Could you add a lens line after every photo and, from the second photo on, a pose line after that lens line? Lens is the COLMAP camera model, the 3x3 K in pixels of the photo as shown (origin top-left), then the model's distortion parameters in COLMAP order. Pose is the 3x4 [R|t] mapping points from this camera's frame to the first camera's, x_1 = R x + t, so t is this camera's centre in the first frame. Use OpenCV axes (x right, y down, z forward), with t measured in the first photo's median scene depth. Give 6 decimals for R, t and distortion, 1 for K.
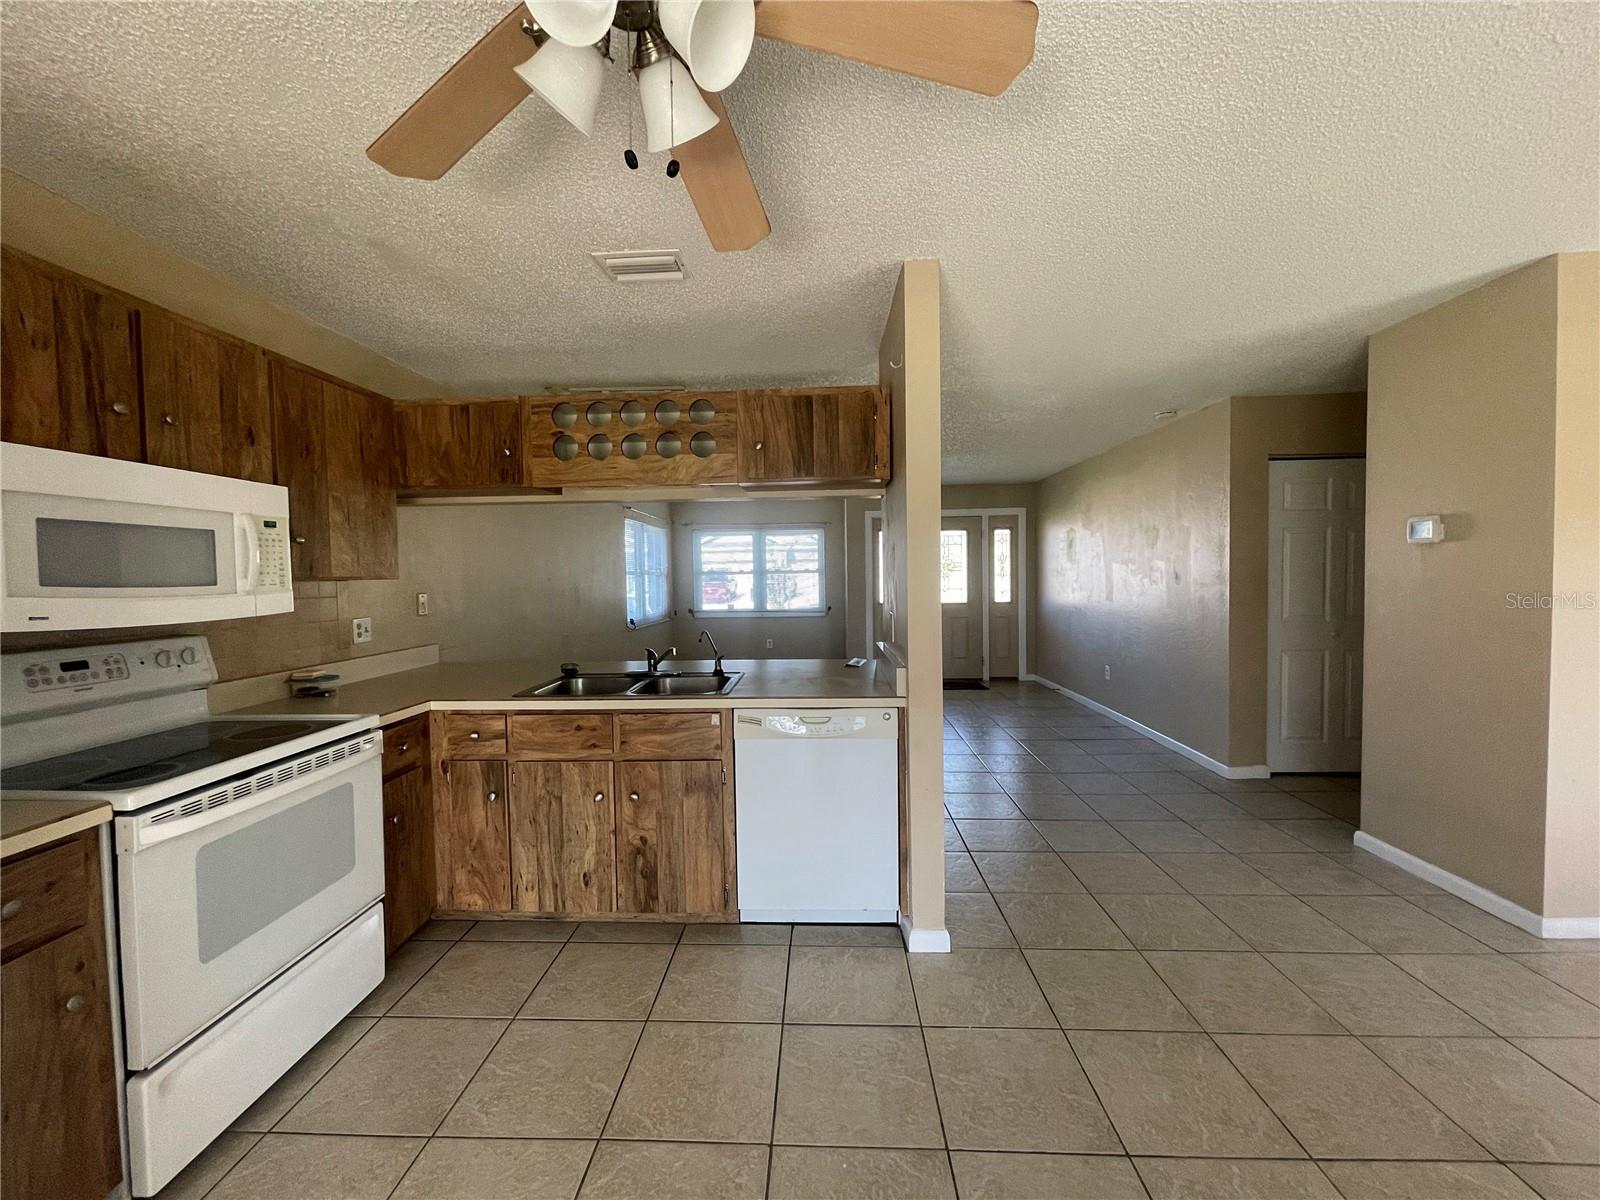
lens RADIAL K [[643.8, 0, 798.1], [0, 643.8, 597.9], [0, 0, 1]] dist [-0.006832, 0.001266]
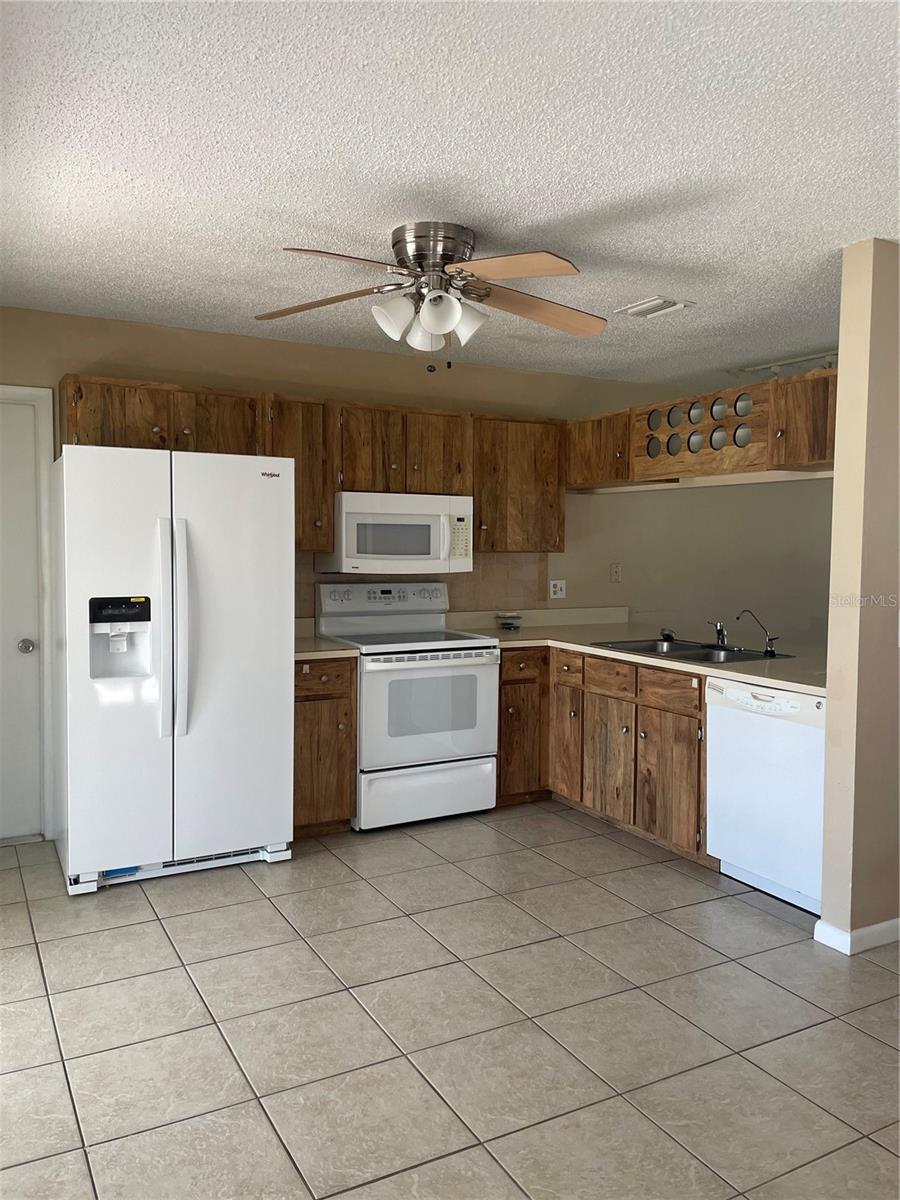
lens RADIAL K [[903.4, 0, 452.3], [0, 903.4, 600.9], [0, 0, 1]] dist [0.071717, -0.089414]
pose [[0.515493, 0.075481, -0.853563, 1.021236], [-0.048009, 0.997092, 0.059179, -0.033023], [0.855548, 0.010472, 0.517618, -0.220097]]
